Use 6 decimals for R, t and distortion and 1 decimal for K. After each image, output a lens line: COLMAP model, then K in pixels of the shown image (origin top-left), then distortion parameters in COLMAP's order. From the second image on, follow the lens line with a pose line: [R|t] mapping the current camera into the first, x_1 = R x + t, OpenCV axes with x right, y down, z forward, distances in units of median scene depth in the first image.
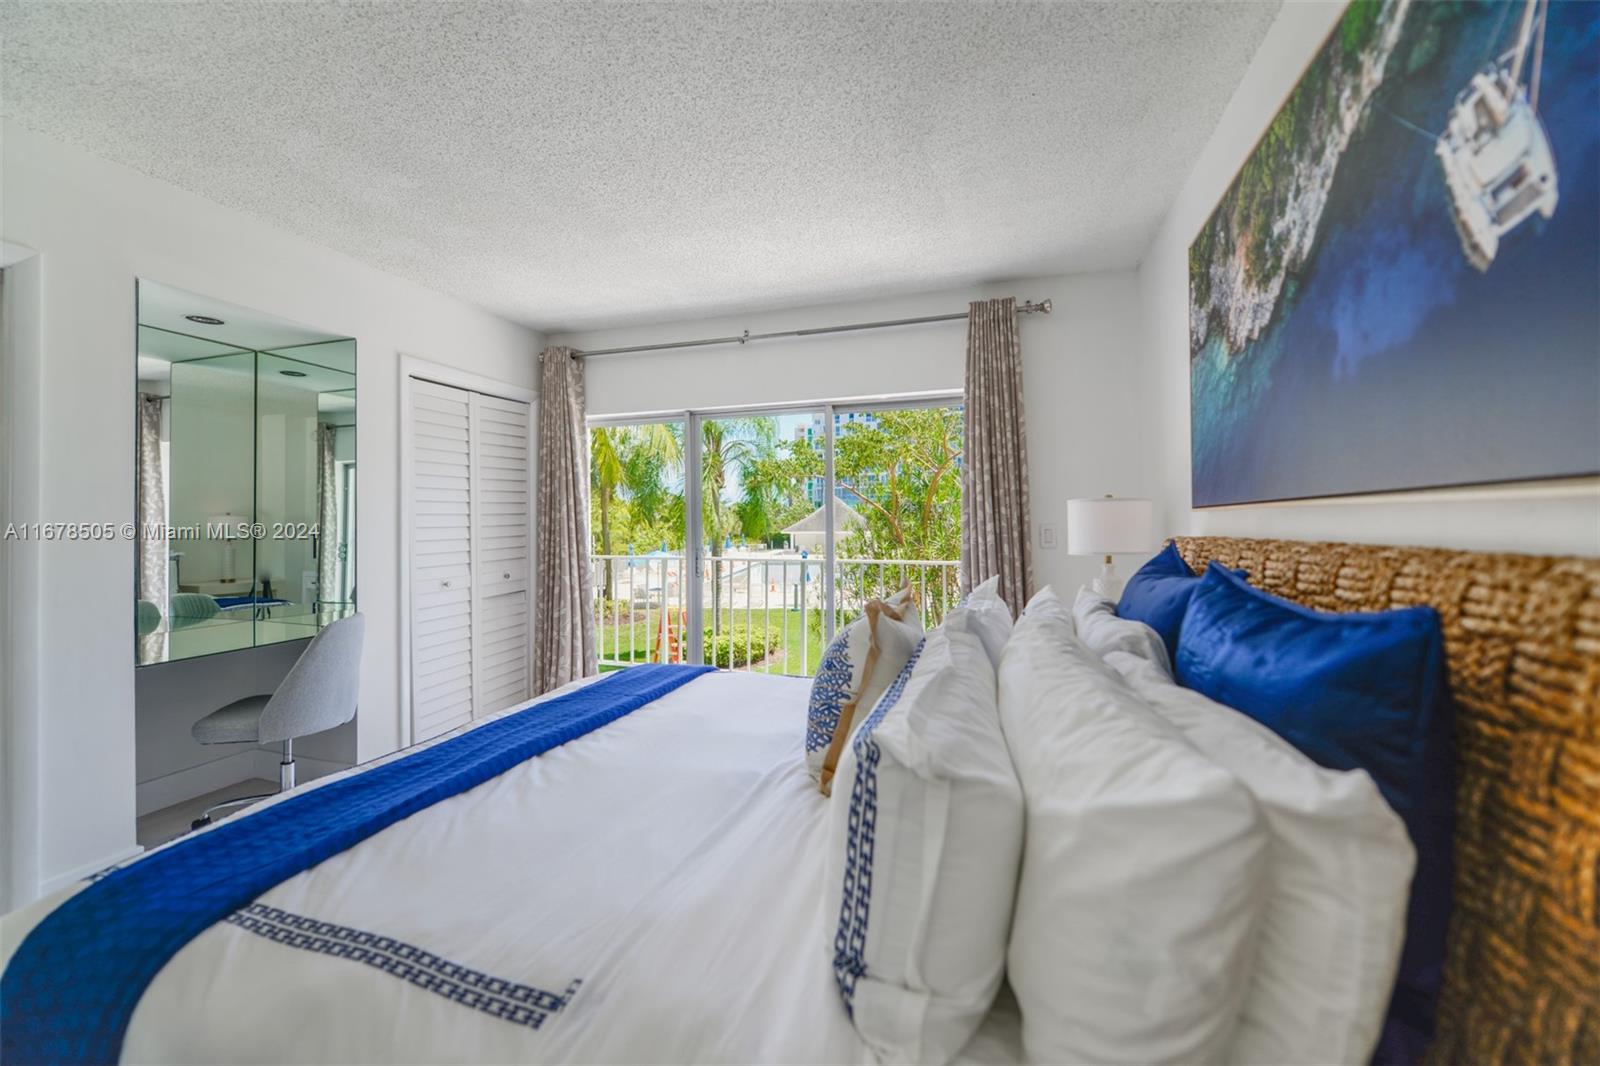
lens RADIAL K [[634.3, 0, 790.1], [0, 634.3, 509.4], [0, 0, 1]] dist [0.000692, -0.001897]
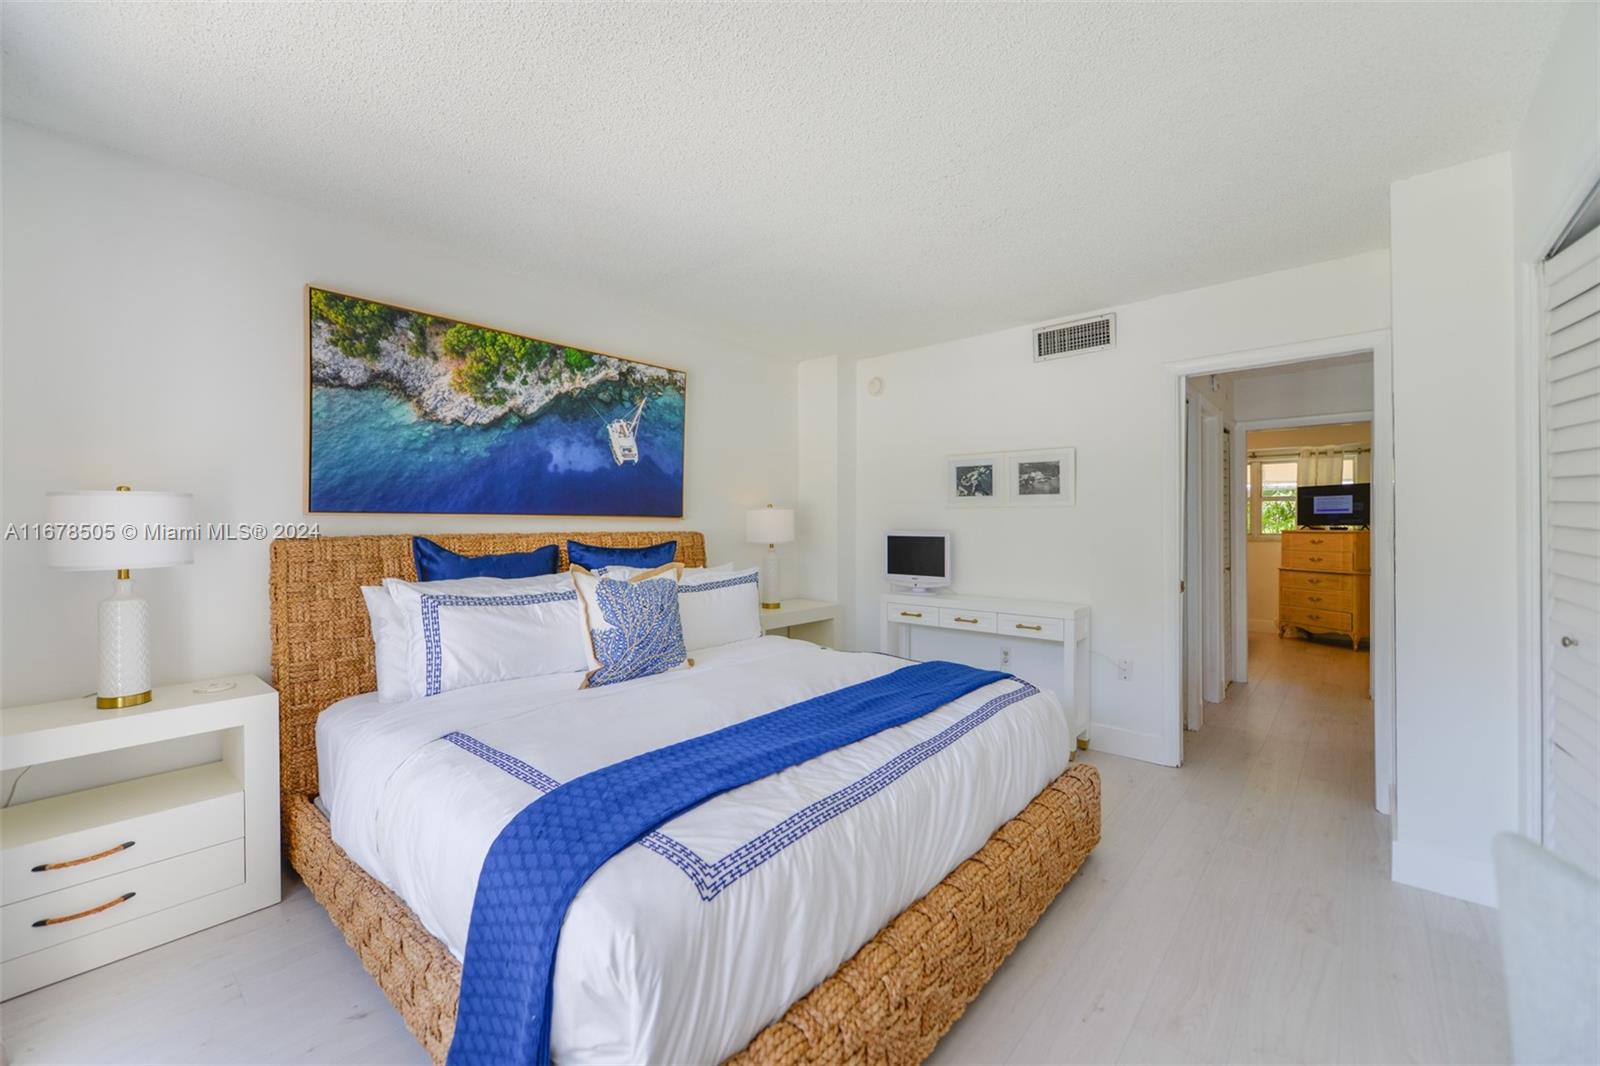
lens RADIAL K [[634.3, 0, 801.4], [0, 634.3, 525.9], [0, 0, 1]] dist [0.000692, -0.001897]
pose [[-0.922645, -0.002297, 0.385643, -0.697837], [-0.010421, 0.999766, -0.018977, 0.039847], [-0.385509, -0.021528, -0.922453, 1.856280]]
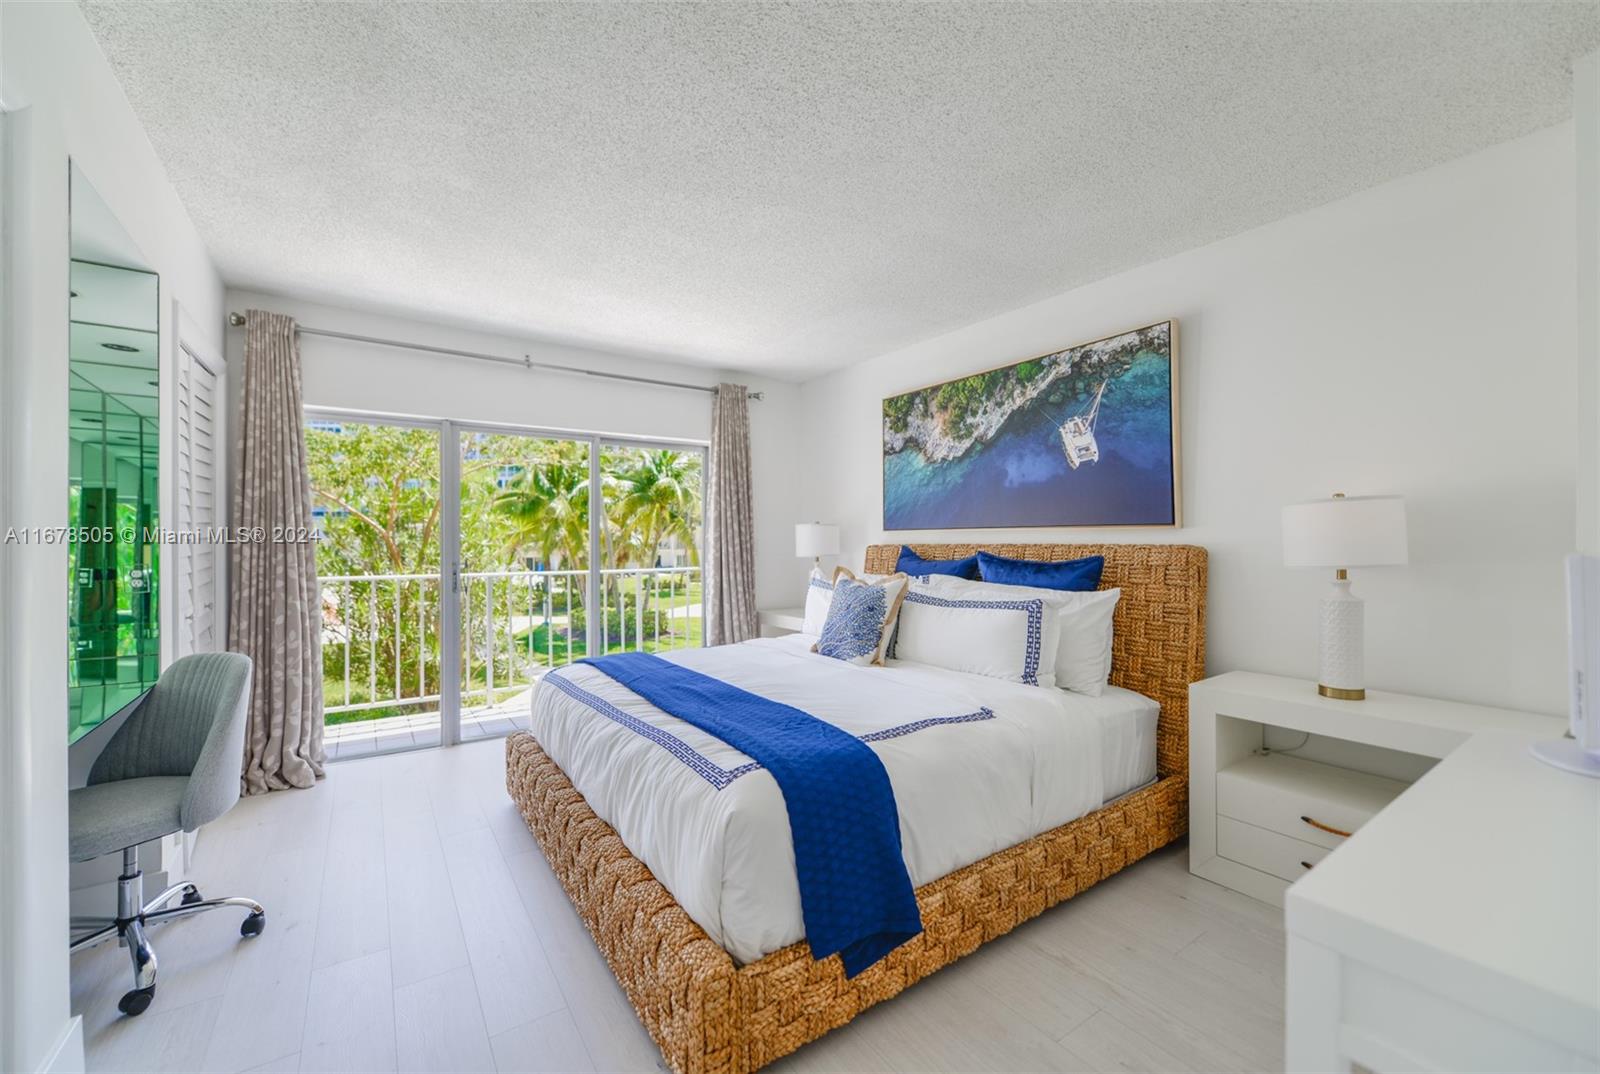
lens RADIAL K [[634.3, 0, 782.4], [0, 634.3, 537.8], [0, 0, 1]] dist [0.000692, -0.001897]
pose [[0.618418, 0.005901, 0.785827, -1.220375], [-0.017897, 0.999818, 0.006576, 0.015124], [-0.785646, -0.018131, 0.618411, 0.012518]]
